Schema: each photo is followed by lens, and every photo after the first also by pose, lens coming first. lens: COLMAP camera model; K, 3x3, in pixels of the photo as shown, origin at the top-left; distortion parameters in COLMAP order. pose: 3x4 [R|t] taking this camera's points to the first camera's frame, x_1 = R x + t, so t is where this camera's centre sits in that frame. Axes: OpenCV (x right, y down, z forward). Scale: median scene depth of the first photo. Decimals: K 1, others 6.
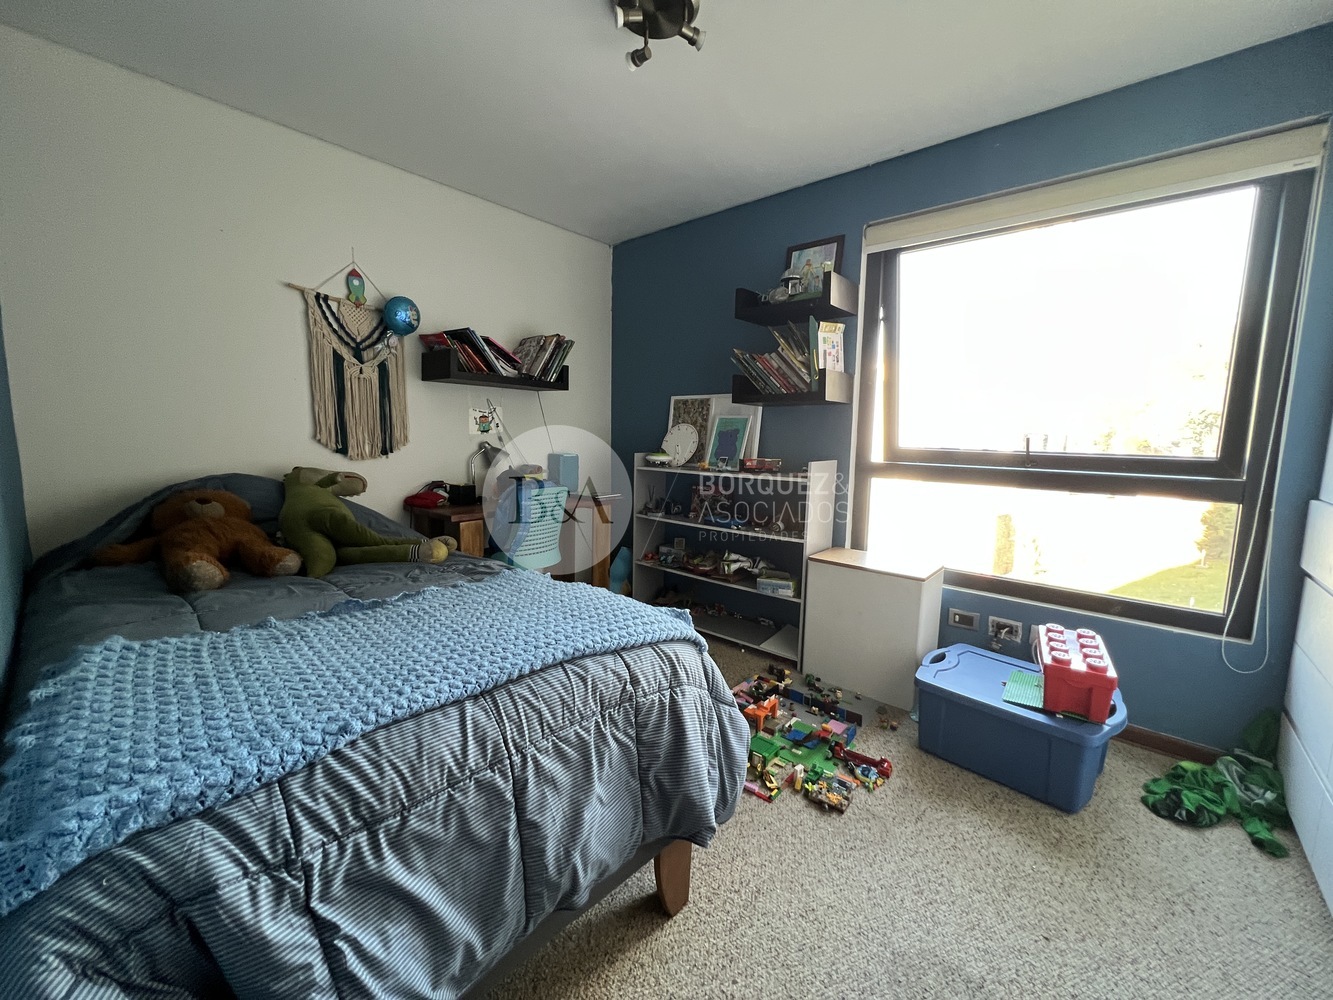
lens RADIAL K [[535.9, 0, 666.2], [0, 535.9, 494.9], [0, 0, 1]] dist [-0.002209, -0.000784]
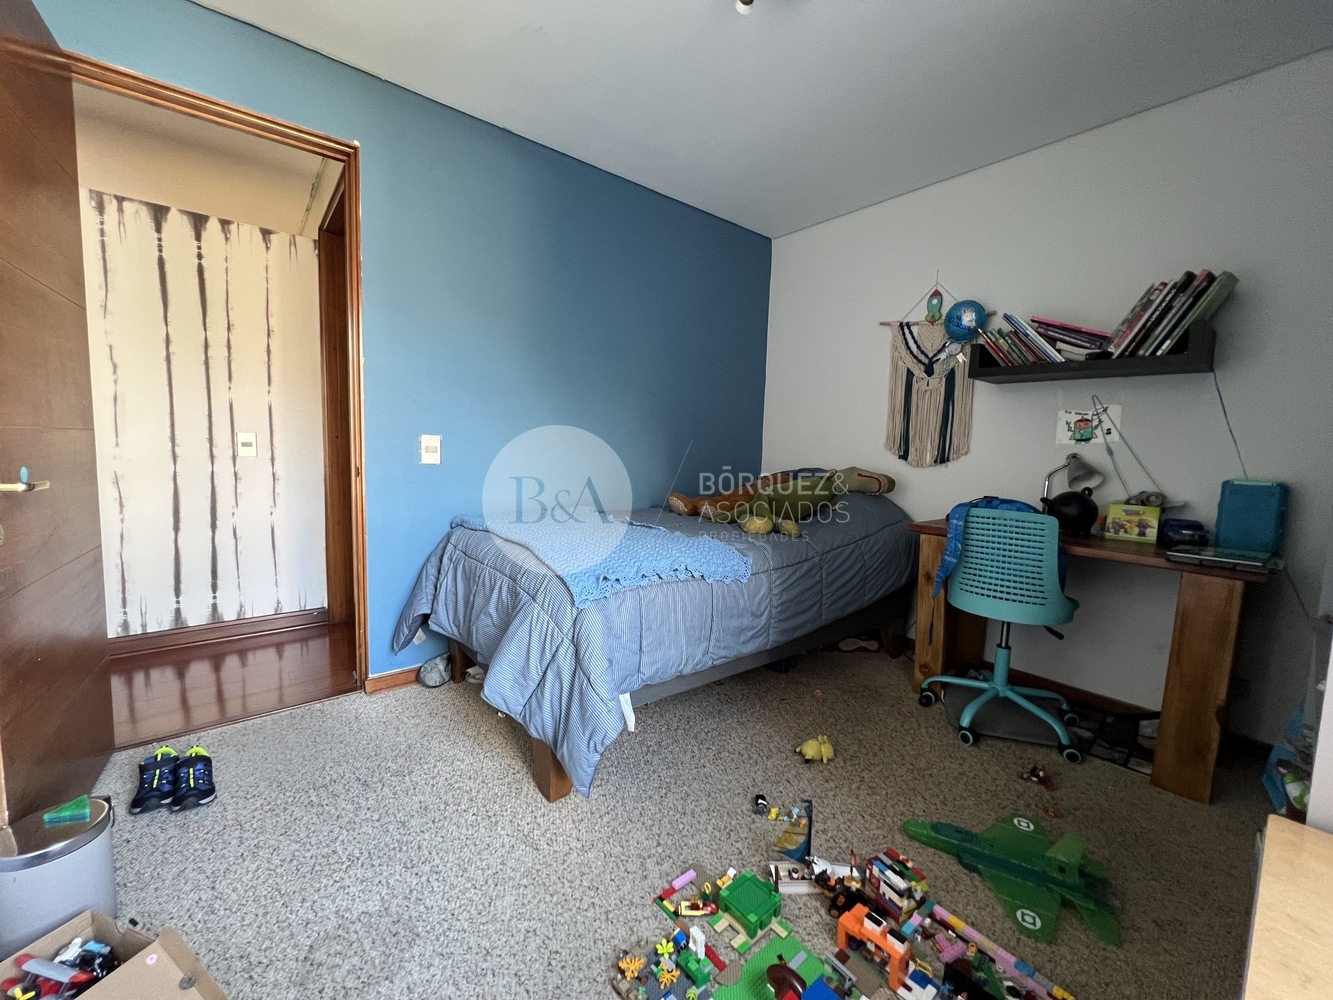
lens RADIAL K [[530.8, 0, 666.9], [0, 530.8, 497.5], [0, 0, 1]] dist [-0.006676, 0.001158]
pose [[-0.163340, 0.075648, -0.983665, 0.562186], [-0.146500, 0.984142, 0.100012, -0.035853], [0.975632, 0.160443, -0.149667, 0.667159]]
